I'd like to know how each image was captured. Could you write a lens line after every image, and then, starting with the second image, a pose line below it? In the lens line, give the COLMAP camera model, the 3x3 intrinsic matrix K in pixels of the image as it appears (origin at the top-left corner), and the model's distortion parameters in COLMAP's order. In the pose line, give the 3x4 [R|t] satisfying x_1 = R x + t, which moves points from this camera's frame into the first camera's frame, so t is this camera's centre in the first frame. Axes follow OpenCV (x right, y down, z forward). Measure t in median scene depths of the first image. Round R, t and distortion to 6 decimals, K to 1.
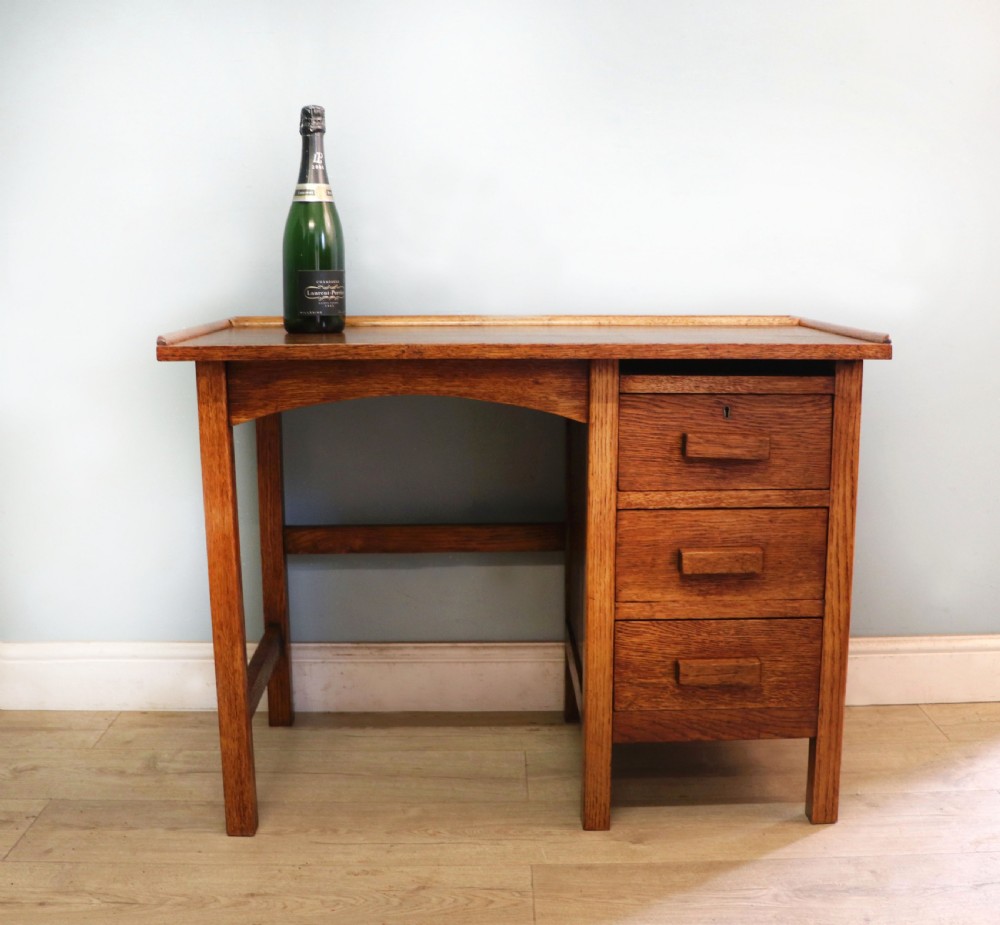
lens RADIAL K [[1247.8, 0, 532.1], [0, 1247.8, 461.6], [0, 0, 1]] dist [-0.189776, 0.139182]
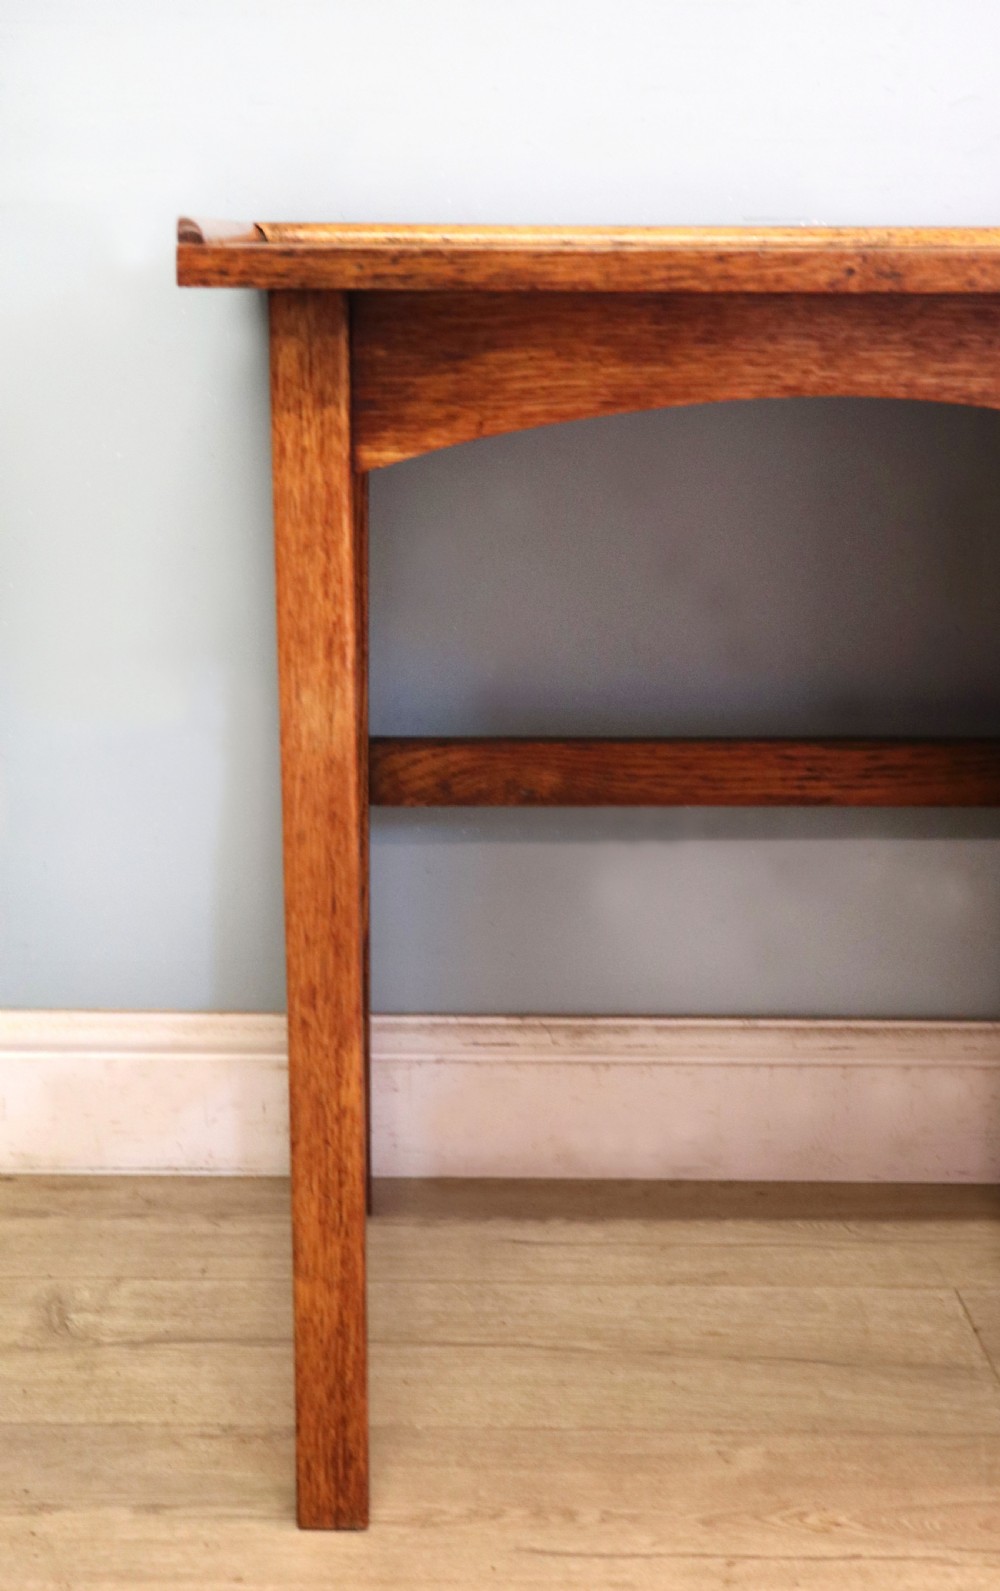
lens RADIAL K [[2331.1, 0, 431.3], [0, 2331.1, 792.1], [0, 0, 1]] dist [-0.038406, 0.411710]
pose [[0.999231, 0.015297, -0.036095, -0.189772], [-0.012628, 0.997249, 0.073036, 0.015985], [0.037113, -0.072524, 0.996676, 0.277046]]
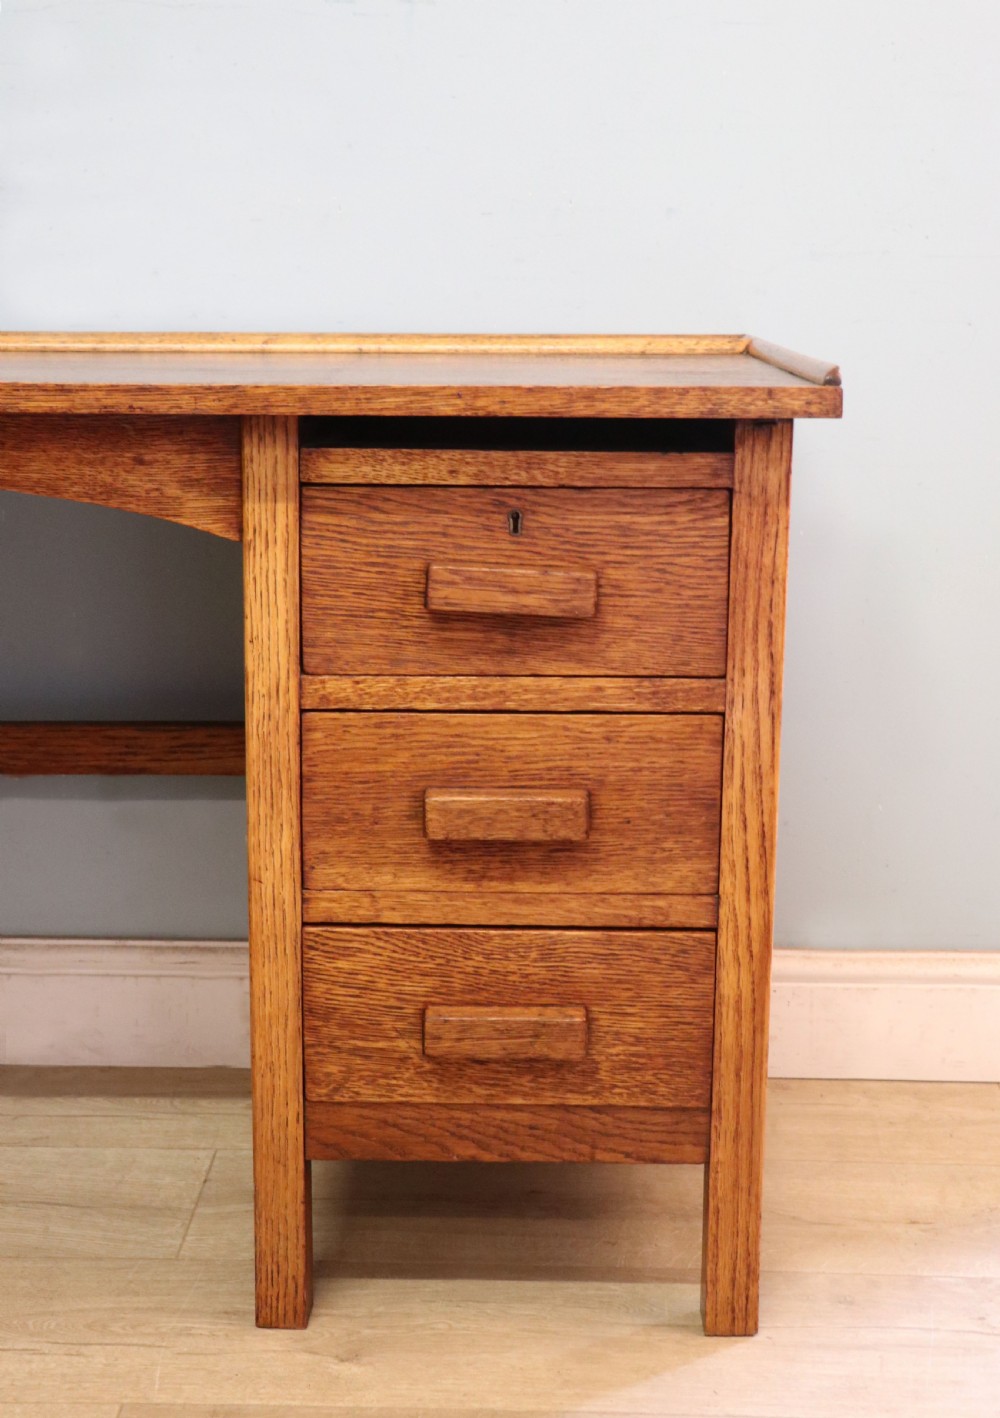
lens RADIAL K [[2023.7, 0, 482.4], [0, 2023.7, 678.8], [0, 0, 1]] dist [-0.025306, 0.348306]
pose [[0.998293, 0.015877, -0.056206, 0.189375], [-0.013398, 0.998932, 0.044214, -0.012414], [0.056848, -0.043385, 0.997440, 0.172254]]
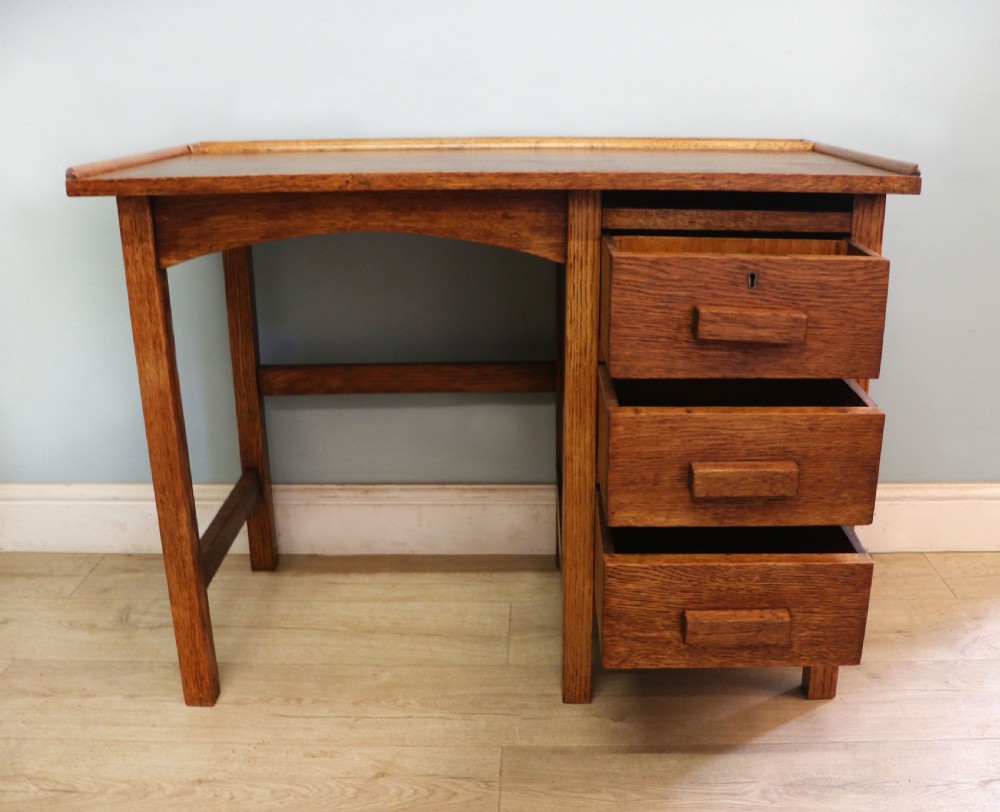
lens RADIAL K [[1095.8, 0, 552.9], [0, 1095.8, 447.1], [0, 0, 1]] dist [-0.192287, 0.155261]
pose [[0.999821, 0.007277, -0.017481, 0.049626], [-0.004318, 0.986501, 0.163697, -0.028693], [0.018436, -0.163592, 0.986356, 0.226414]]
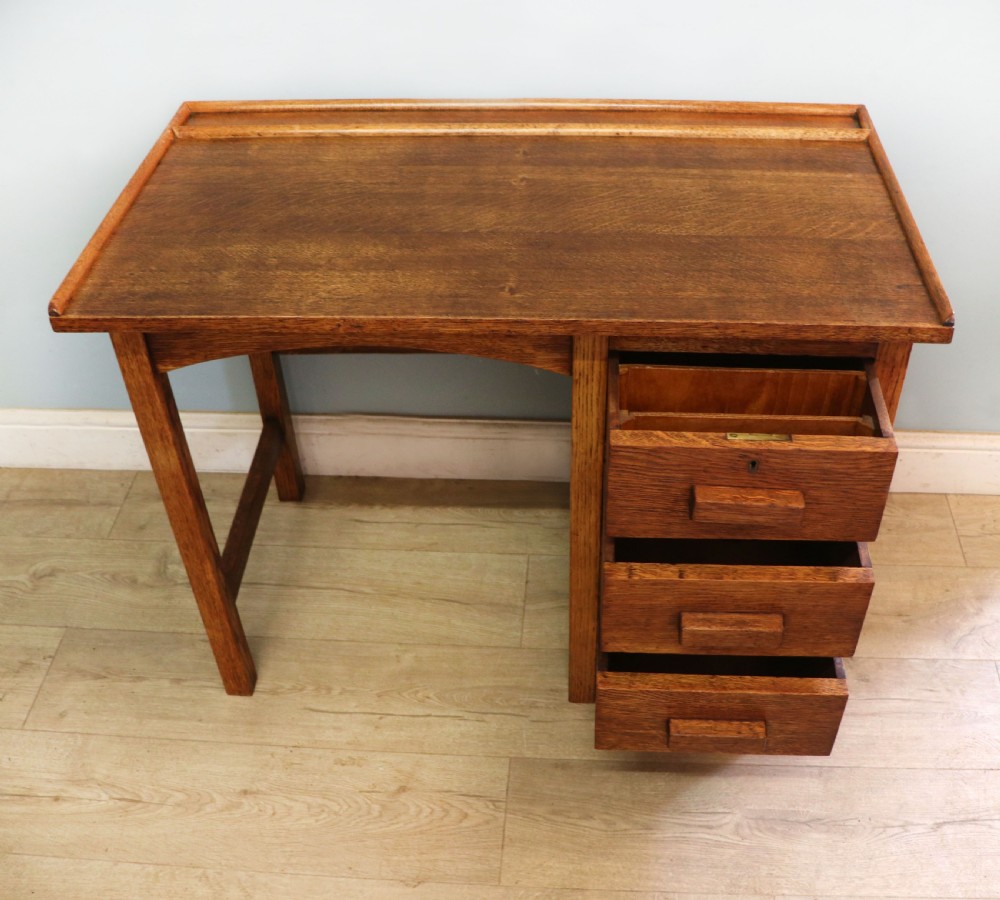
lens RADIAL K [[1159.7, 0, 546.9], [0, 1159.7, 480.3], [0, 0, 1]] dist [-0.190615, 0.141202]
pose [[0.996699, 0.046933, -0.066244, 0.082437], [-0.004170, 0.844482, 0.535567, -0.384852], [0.081078, -0.533523, 0.841890, 0.304297]]
